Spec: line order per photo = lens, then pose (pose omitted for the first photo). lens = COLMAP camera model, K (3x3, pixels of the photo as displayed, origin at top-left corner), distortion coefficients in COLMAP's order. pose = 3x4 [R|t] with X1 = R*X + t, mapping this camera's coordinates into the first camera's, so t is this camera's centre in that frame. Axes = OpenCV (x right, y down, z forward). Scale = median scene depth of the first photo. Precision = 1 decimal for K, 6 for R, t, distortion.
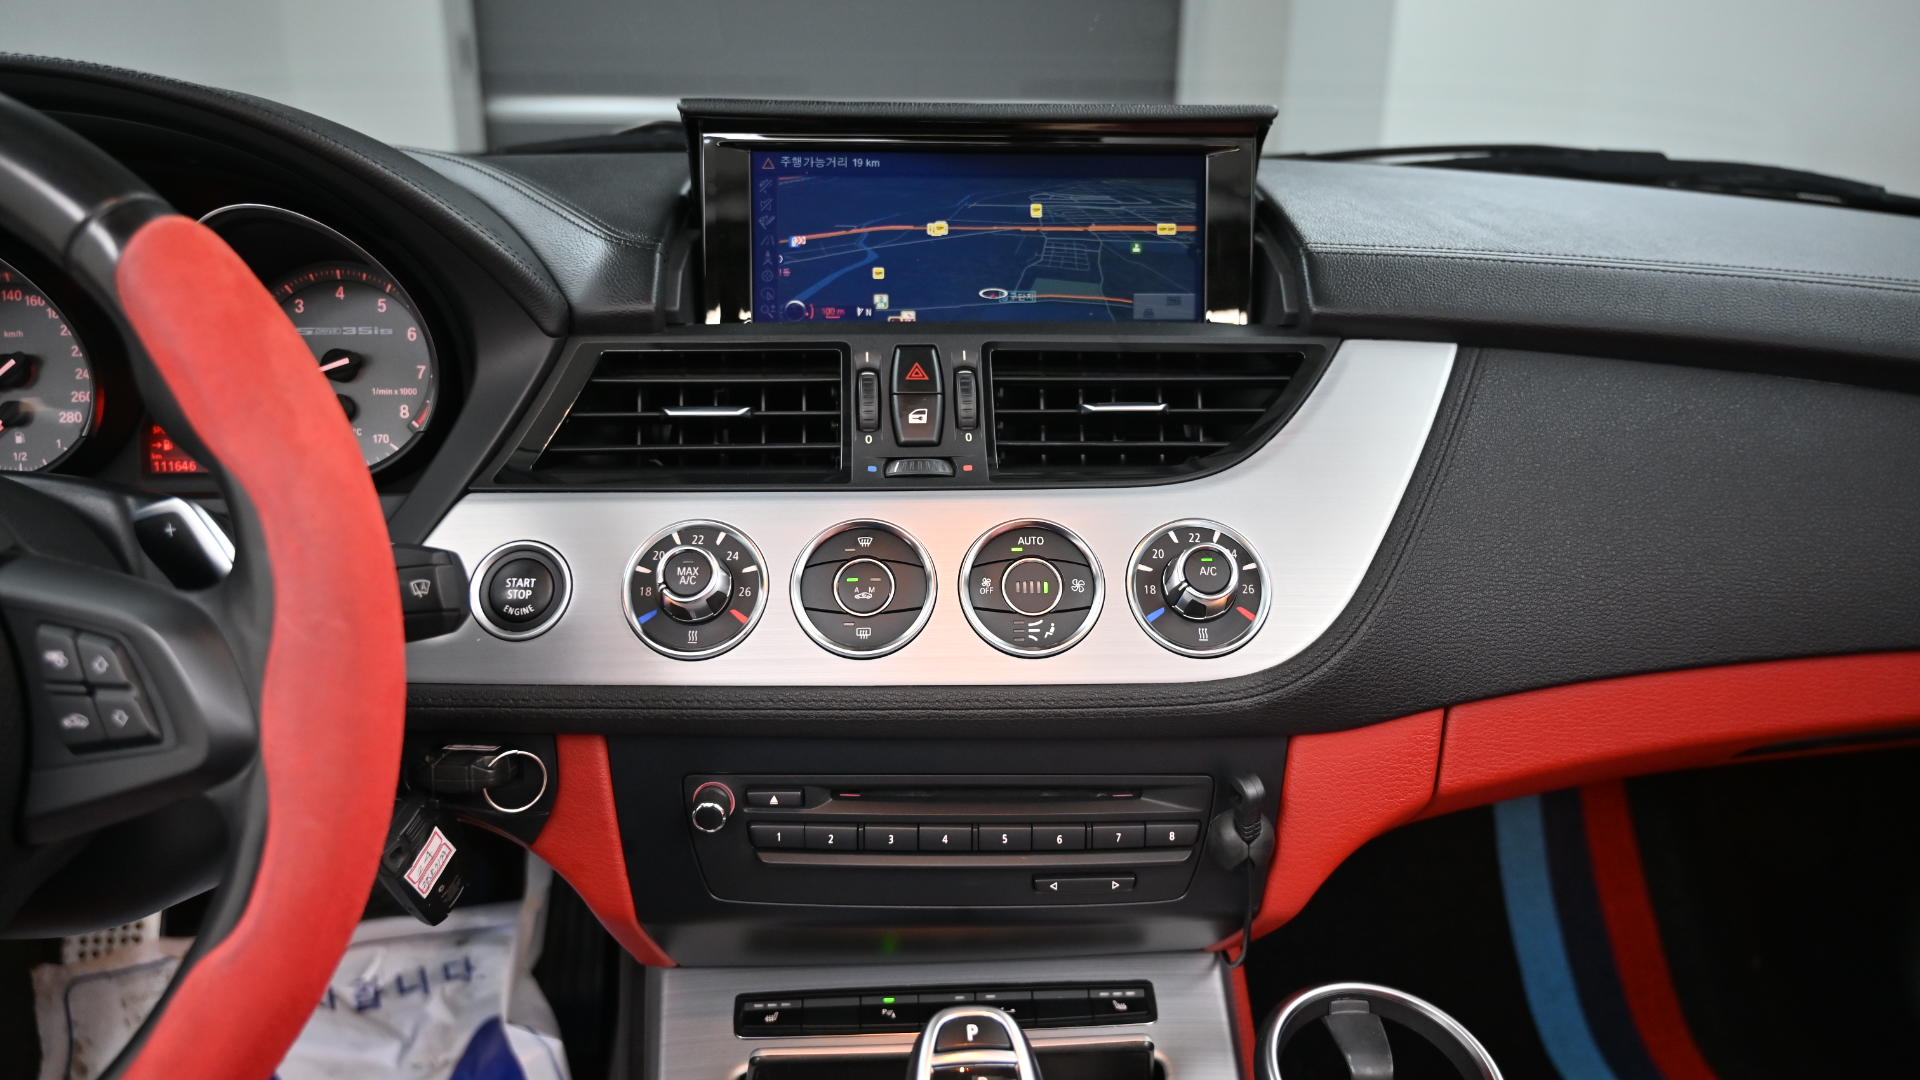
lens RADIAL K [[1307.4, 0, 956.8], [0, 1307.4, 531.5], [0, 0, 1]] dist [-0.006491, 0.002840]
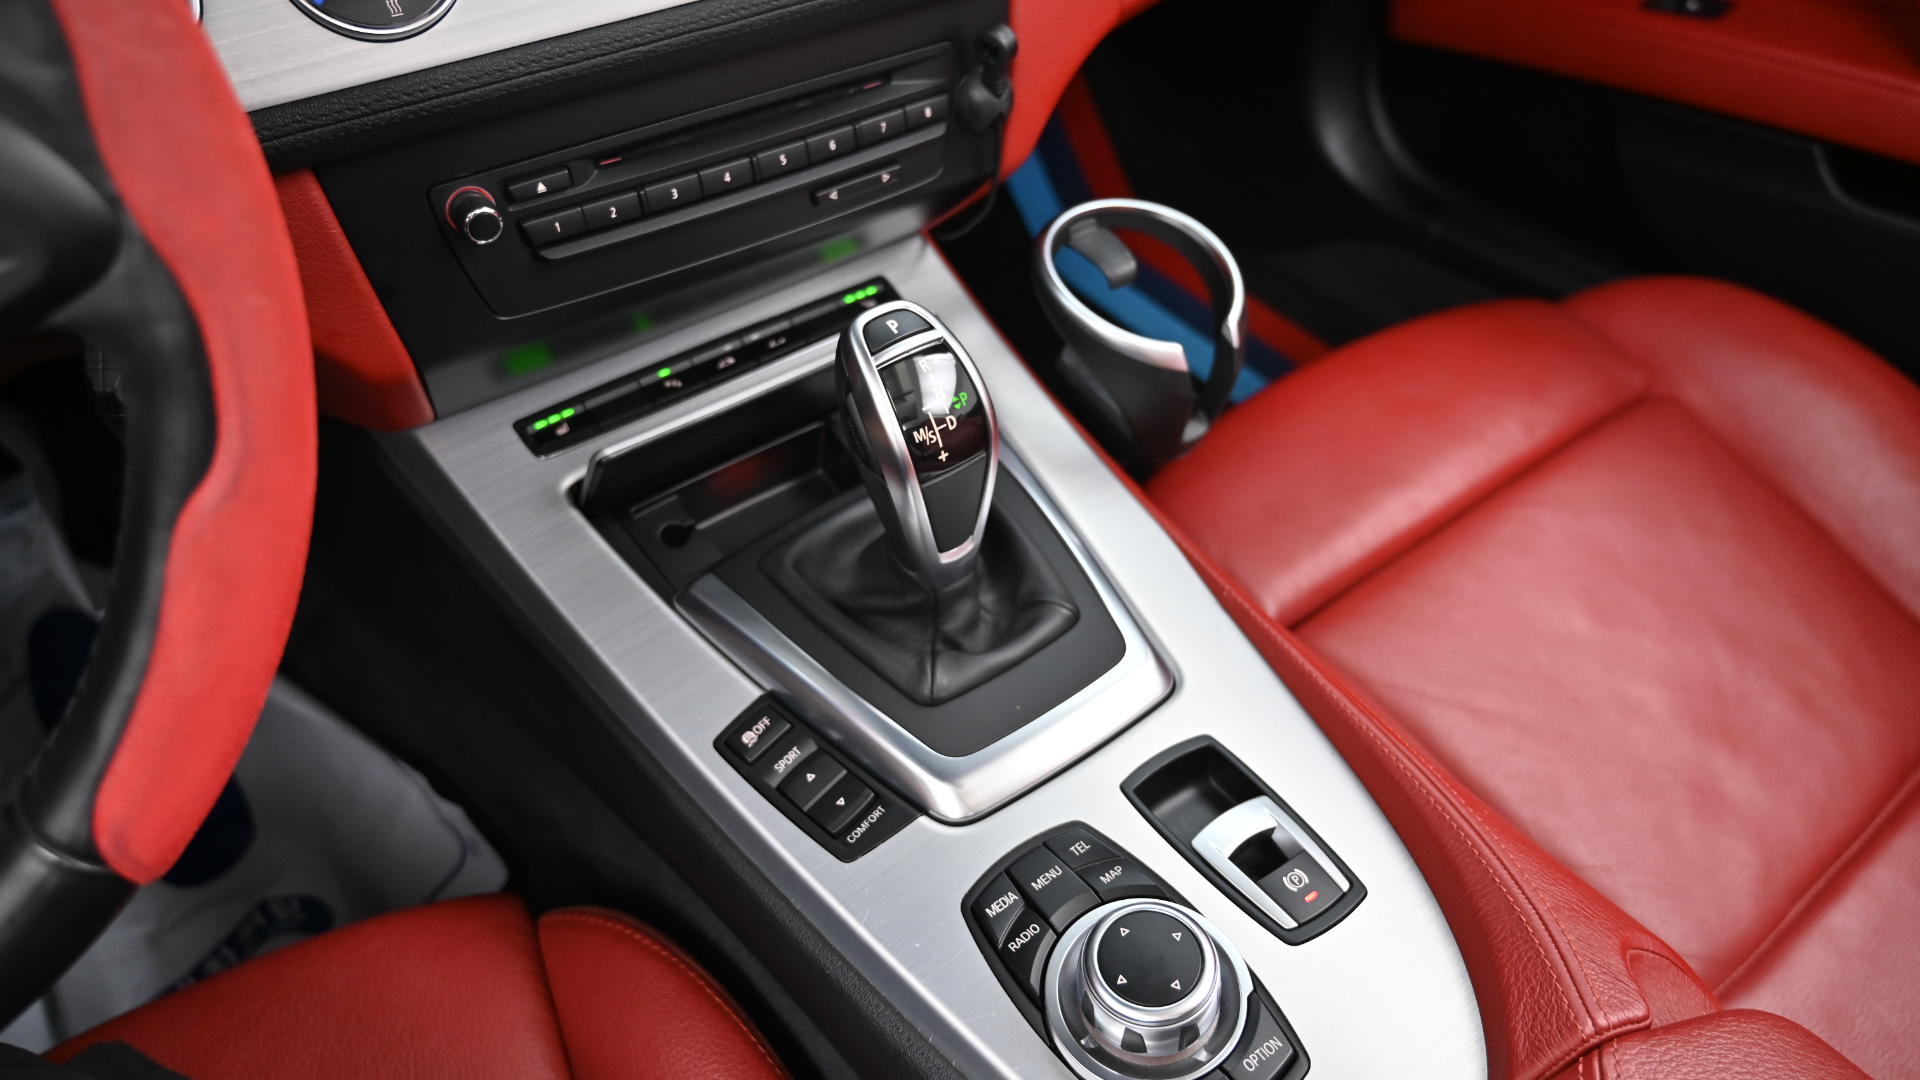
lens RADIAL K [[1307.4, 0, 950.3], [0, 1307.4, 536.7], [0, 0, 1]] dist [-0.006491, 0.002840]
pose [[0.839170, -0.384859, 0.384288, -0.326415], [0.168826, 0.856010, 0.488616, 0.024143], [-0.517003, -0.345154, 0.783312, 0.090535]]
